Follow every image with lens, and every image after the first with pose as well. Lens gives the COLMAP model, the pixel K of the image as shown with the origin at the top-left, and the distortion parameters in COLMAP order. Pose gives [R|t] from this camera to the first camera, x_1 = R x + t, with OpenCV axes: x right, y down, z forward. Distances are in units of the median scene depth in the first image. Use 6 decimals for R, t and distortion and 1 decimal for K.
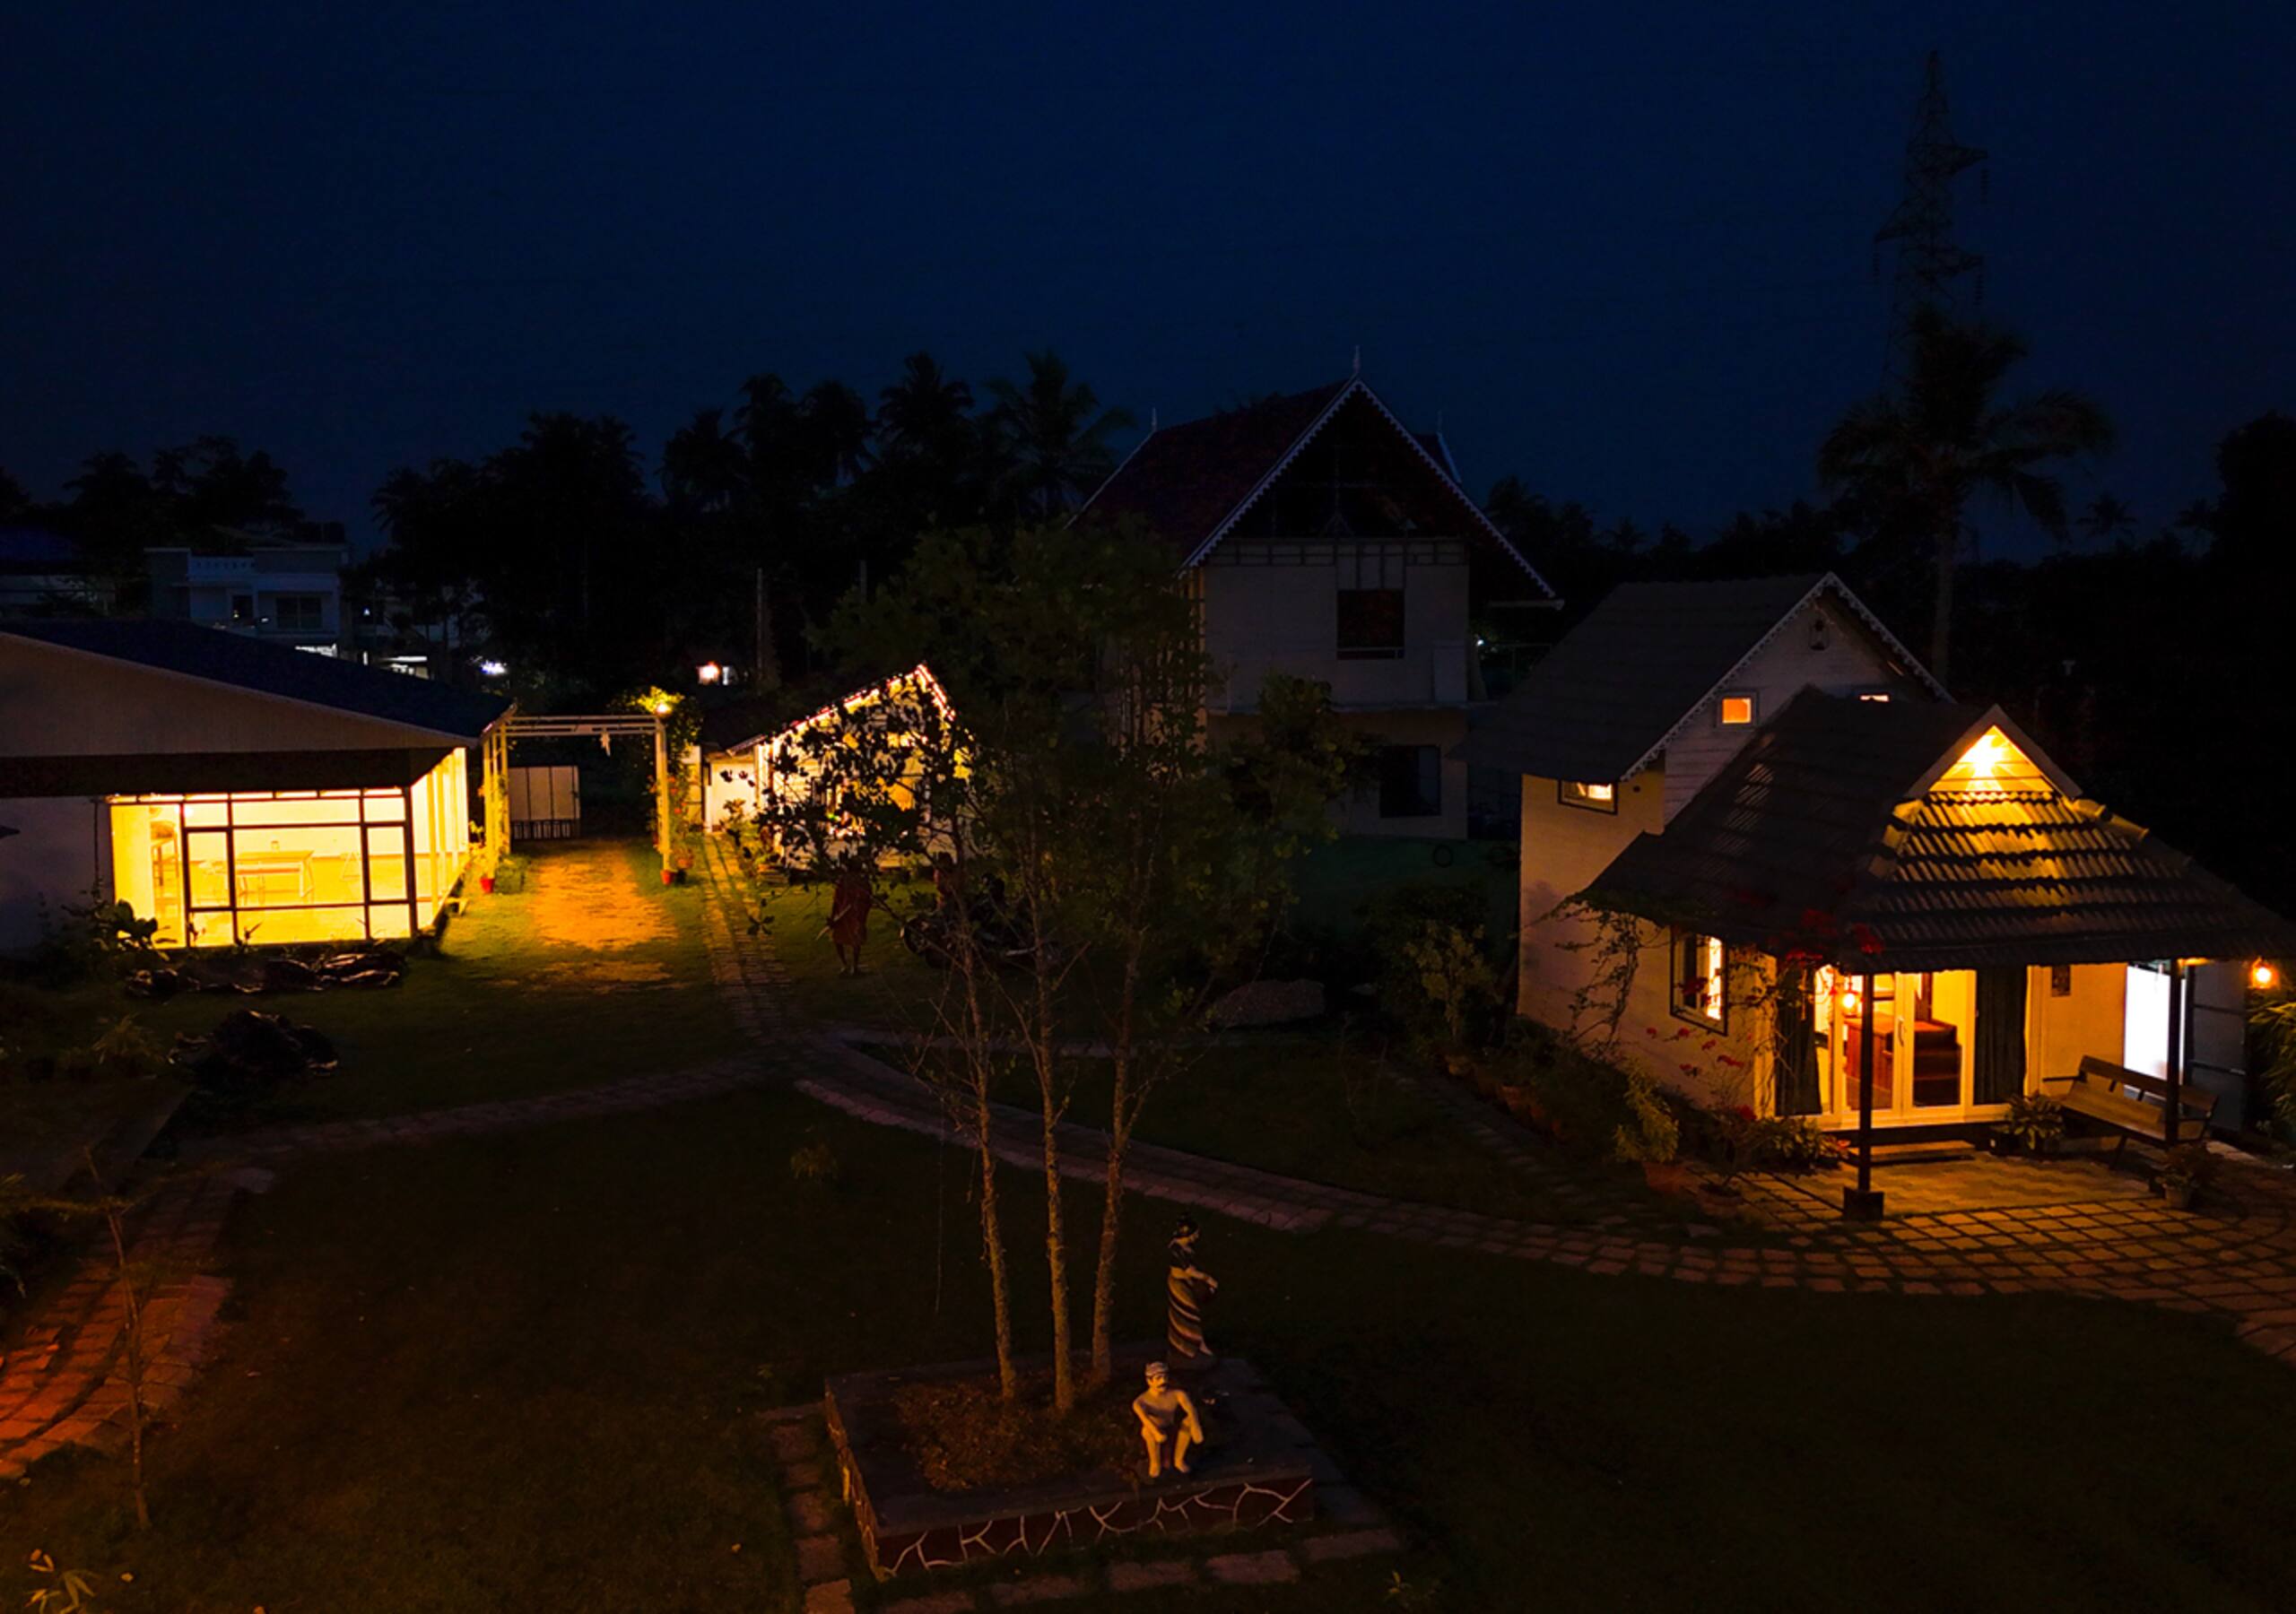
lens RADIAL K [[2033.5, 0, 1102.8], [0, 2033.5, 813.4], [0, 0, 1]] dist [0.080371, -0.007499]
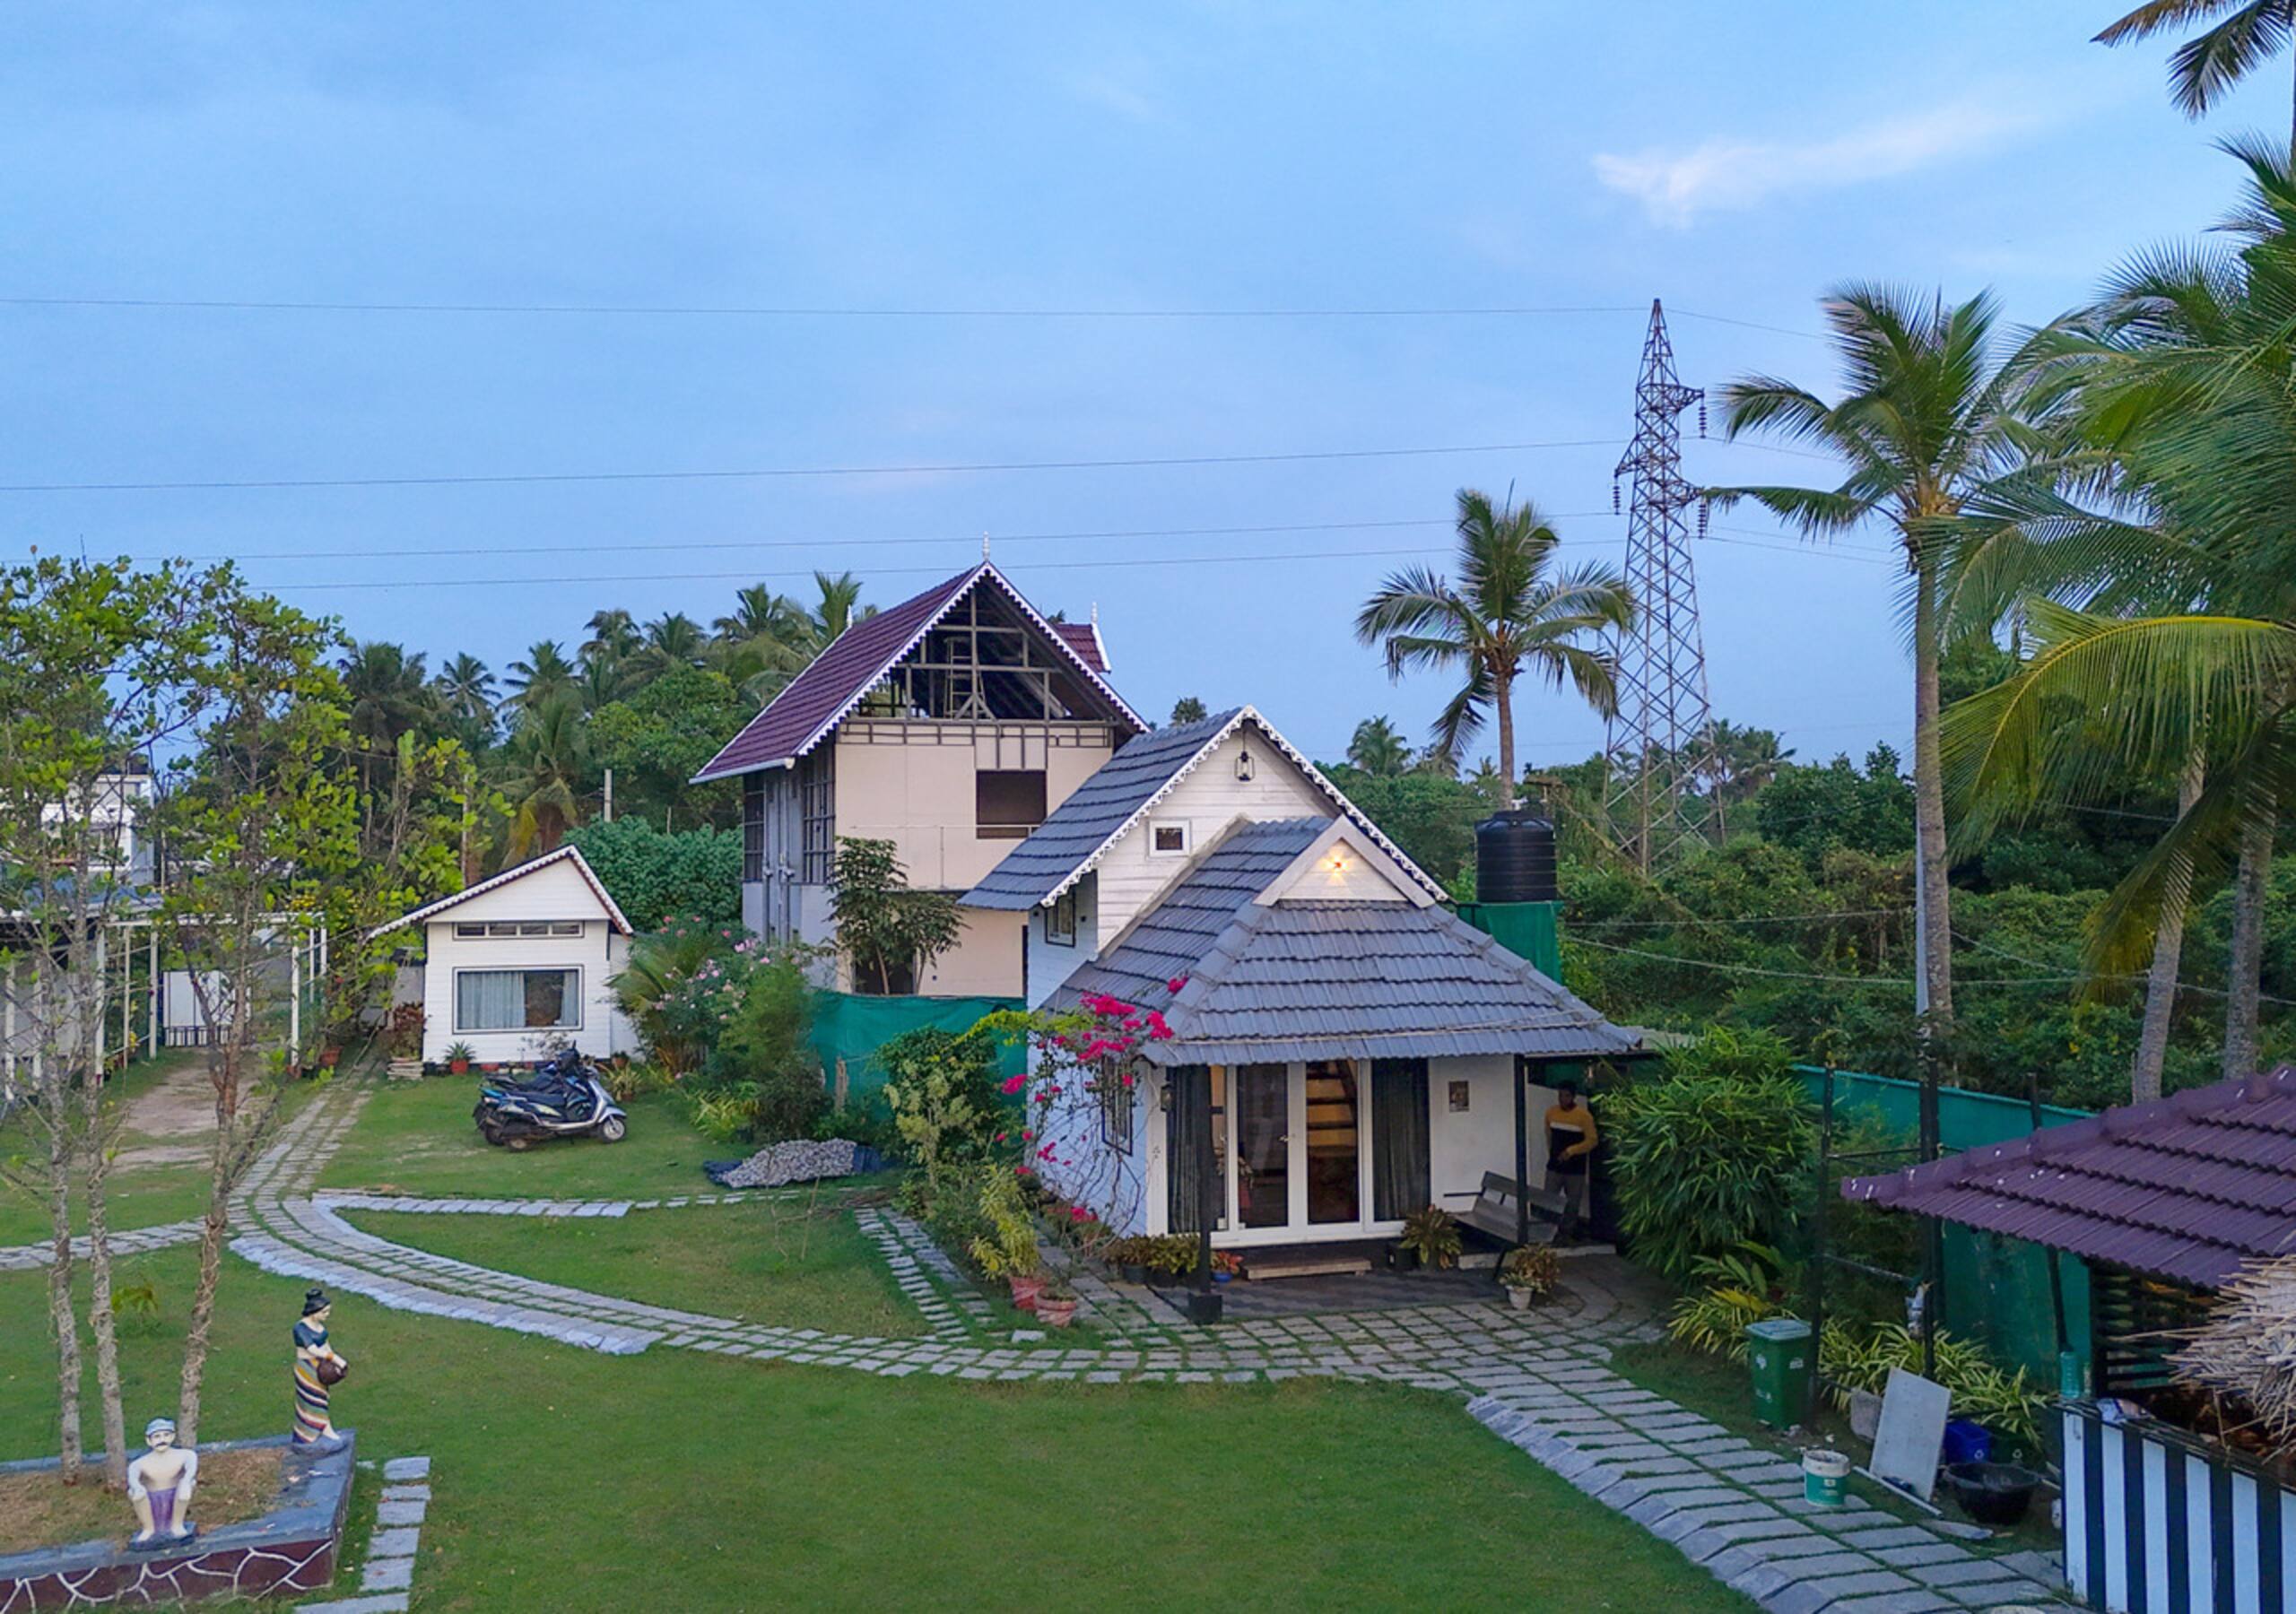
lens RADIAL K [[2061.2, 0, 1148.0], [0, 2061.2, 807.0], [0, 0, 1]] dist [0.083059, -0.077734]
pose [[0.998205, -0.002208, 0.059855, 0.170722], [0.009678, 0.992135, -0.124796, 0.044374], [-0.059108, 0.125151, 0.990375, -0.012850]]
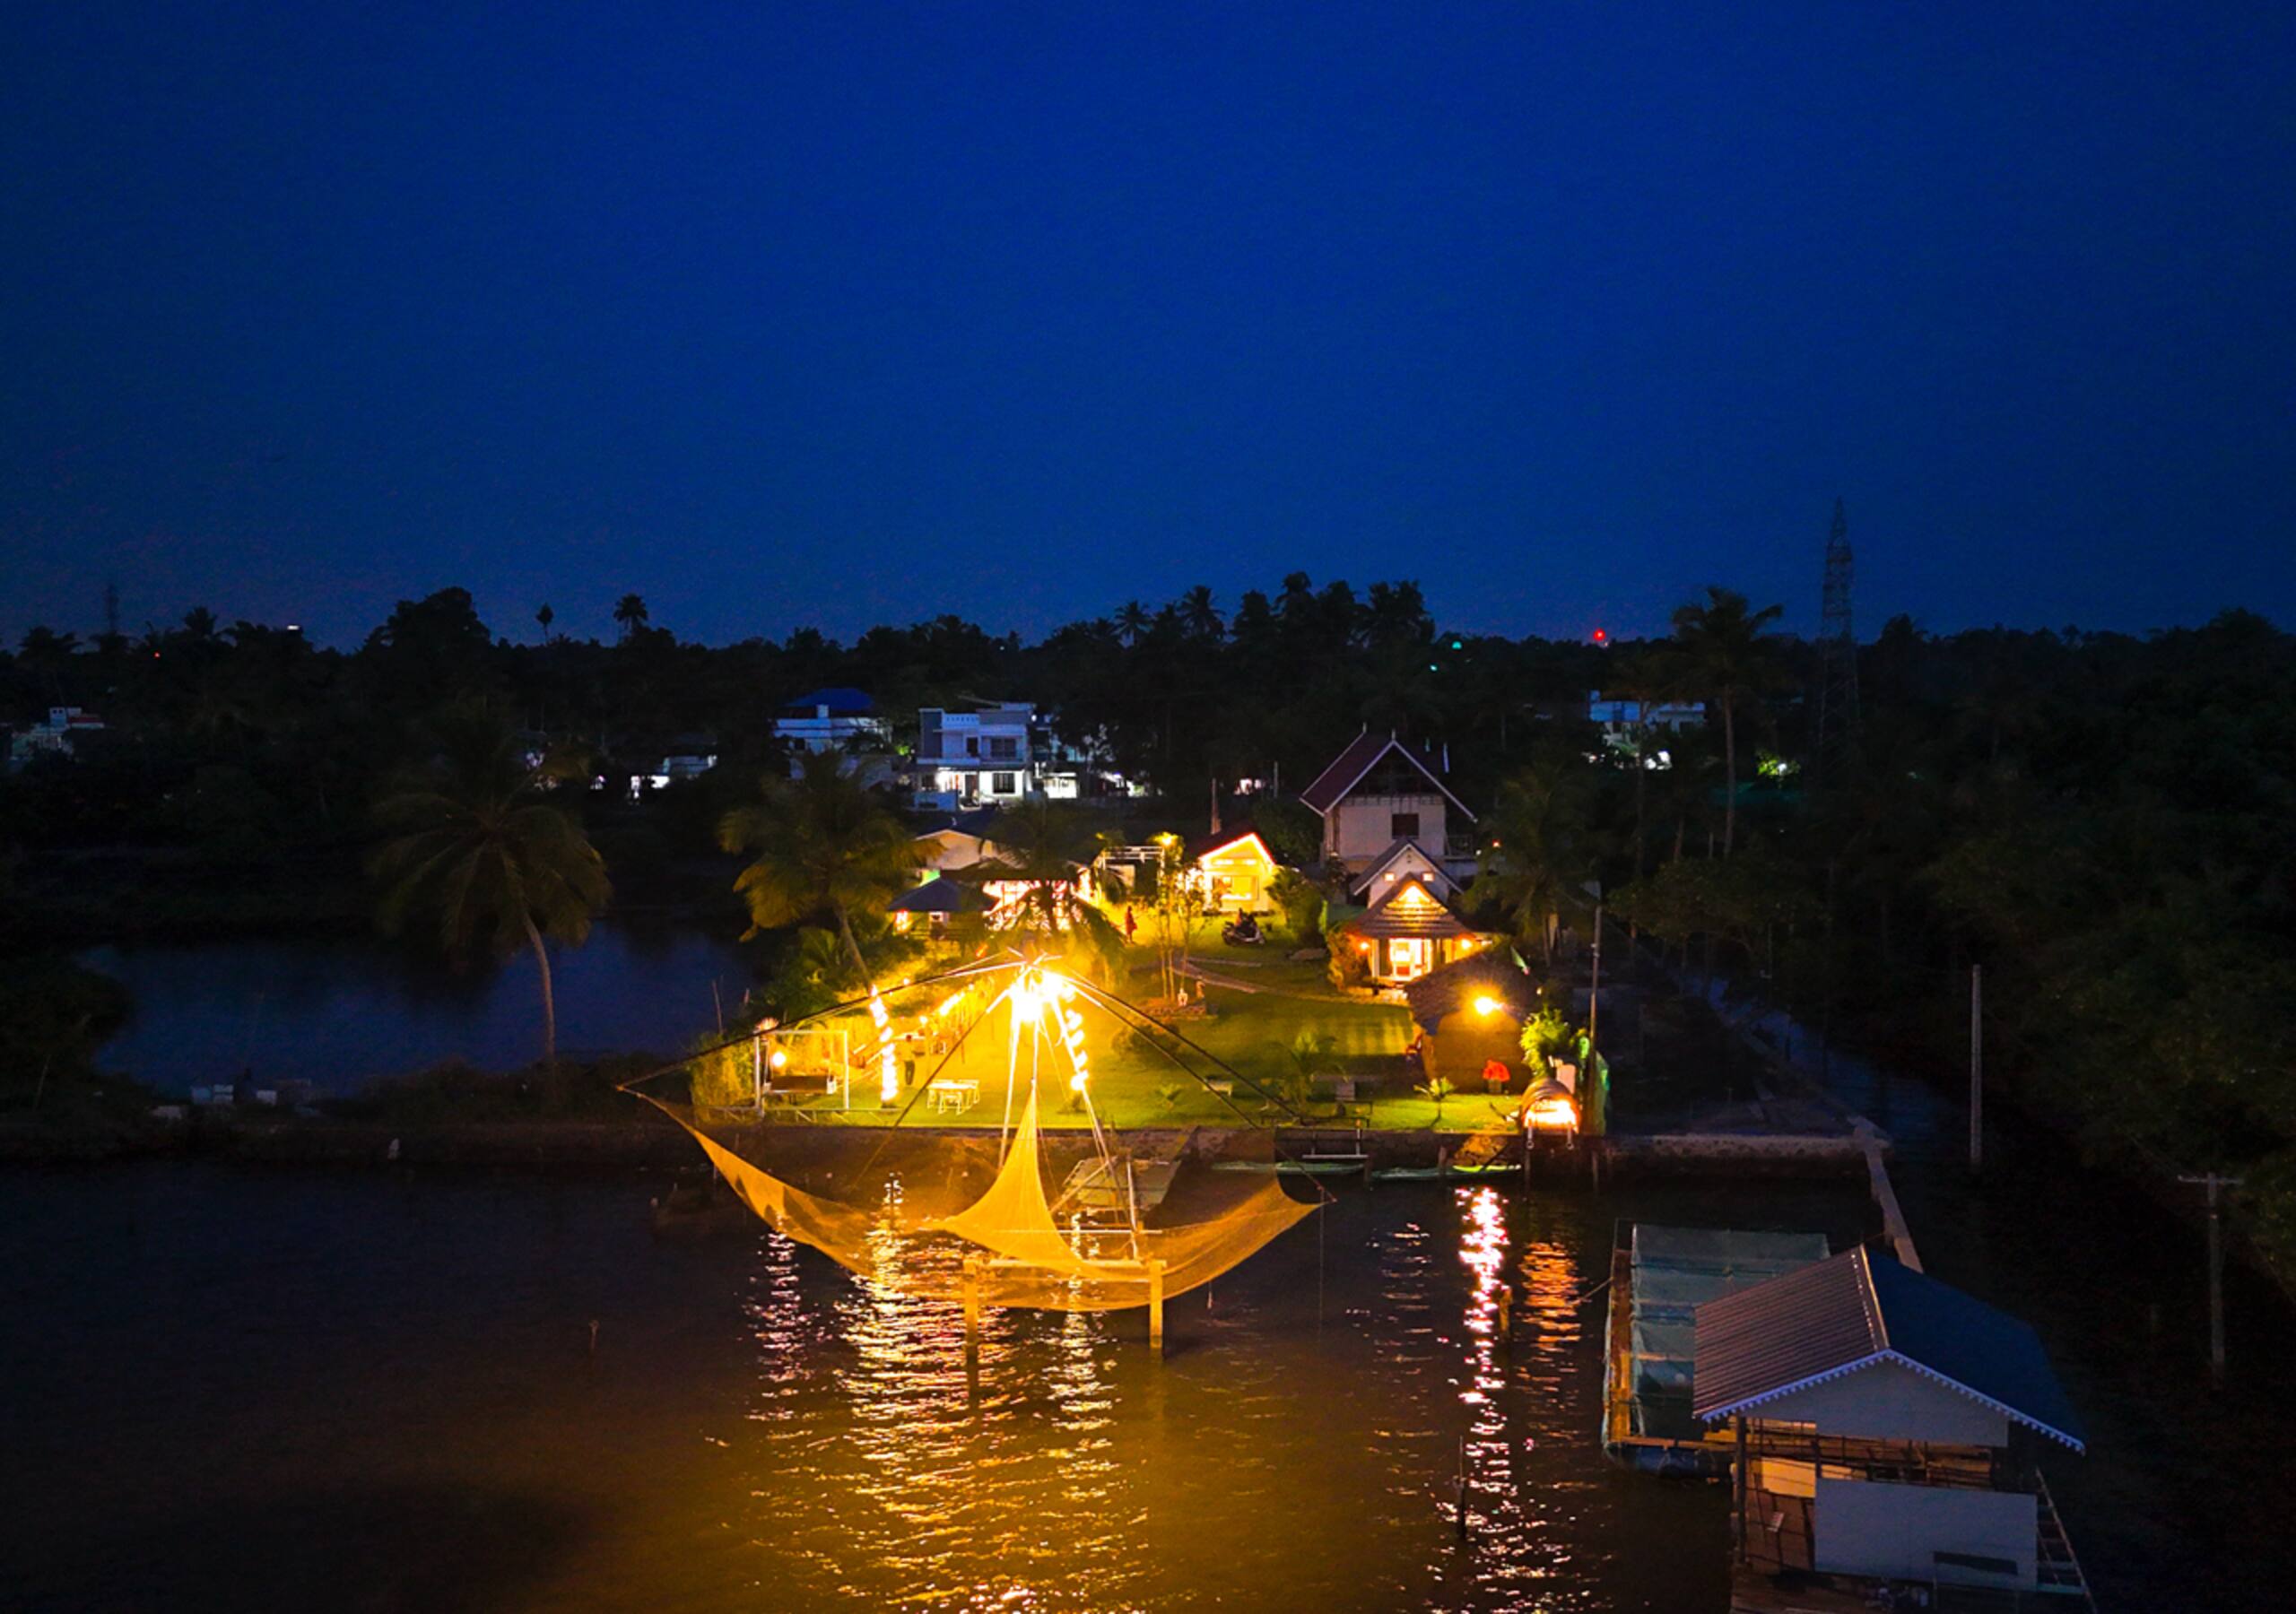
lens RADIAL K [[2033.5, 0, 1102.8], [0, 2033.5, 813.4], [0, 0, 1]] dist [0.080371, -0.007499]
pose [[0.954201, 0.013285, -0.298872, 0.687393], [-0.019847, 0.999624, -0.018931, -0.063790], [0.298508, 0.023996, 0.954106, -2.096079]]
